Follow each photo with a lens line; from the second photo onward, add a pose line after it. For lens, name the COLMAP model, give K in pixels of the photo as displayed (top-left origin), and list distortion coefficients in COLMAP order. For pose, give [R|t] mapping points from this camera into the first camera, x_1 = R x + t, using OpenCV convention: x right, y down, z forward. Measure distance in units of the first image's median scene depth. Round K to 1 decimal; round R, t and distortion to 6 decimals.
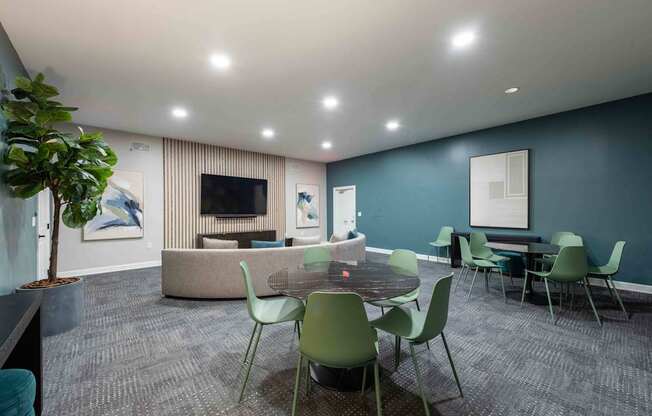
lens RADIAL K [[249.1, 0, 326.9], [0, 249.1, 209.1], [0, 0, 1]] dist [-0.000546, 0.000004]
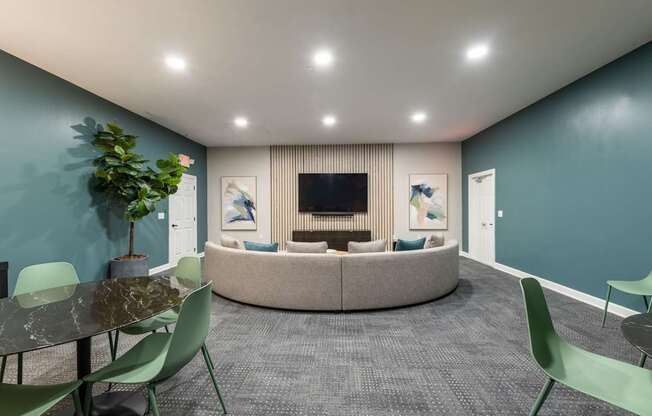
lens RADIAL K [[249.1, 0, 324.2], [0, 249.1, 210.5], [0, 0, 1]] dist [-0.000546, 0.000004]
pose [[0.713530, 0.007995, -0.700579, 0.263145], [0.006960, 0.999805, 0.018499, -0.002922], [0.700590, -0.018076, 0.713335, 0.252545]]
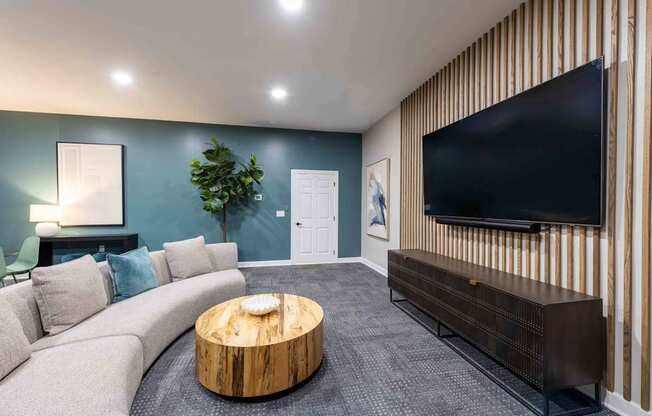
lens RADIAL K [[249.1, 0, 327.0], [0, 249.1, 208.0], [0, 0, 1]] dist [-0.000546, 0.000004]
pose [[-0.502688, 0.003075, -0.864463, 0.040282], [0.008721, 0.999961, -0.001514, 0.006225], [0.864424, -0.008300, -0.502695, 0.880755]]
